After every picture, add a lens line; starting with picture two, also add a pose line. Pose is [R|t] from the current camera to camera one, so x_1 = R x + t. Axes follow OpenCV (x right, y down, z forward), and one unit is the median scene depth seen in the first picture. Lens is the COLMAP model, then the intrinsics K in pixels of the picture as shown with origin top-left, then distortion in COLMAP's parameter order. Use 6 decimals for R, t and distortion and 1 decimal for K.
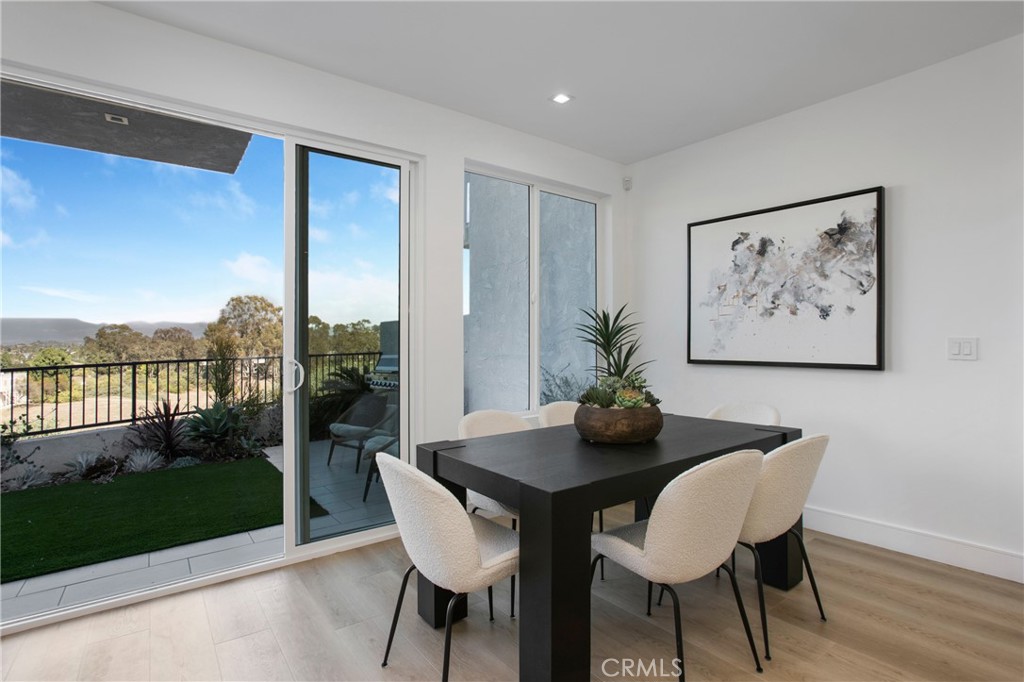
lens RADIAL K [[507.6, 0, 516.1], [0, 507.6, 336.4], [0, 0, 1]] dist [-0.034091, 0.000482]
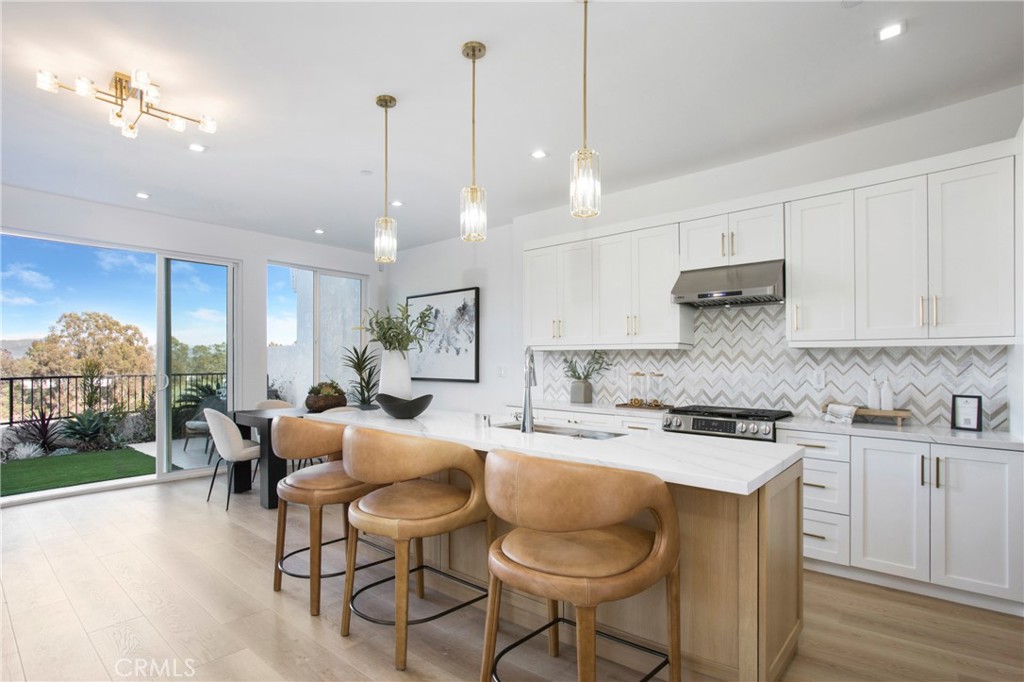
lens RADIAL K [[497.0, 0, 506.5], [0, 497.0, 370.4], [0, 0, 1]] dist [-0.000584, 0.000476]
pose [[0.976807, 0.009078, 0.213927, 0.195422], [-0.012787, 0.999791, 0.015960, -0.003555], [-0.213738, -0.018325, 0.976719, -0.510259]]
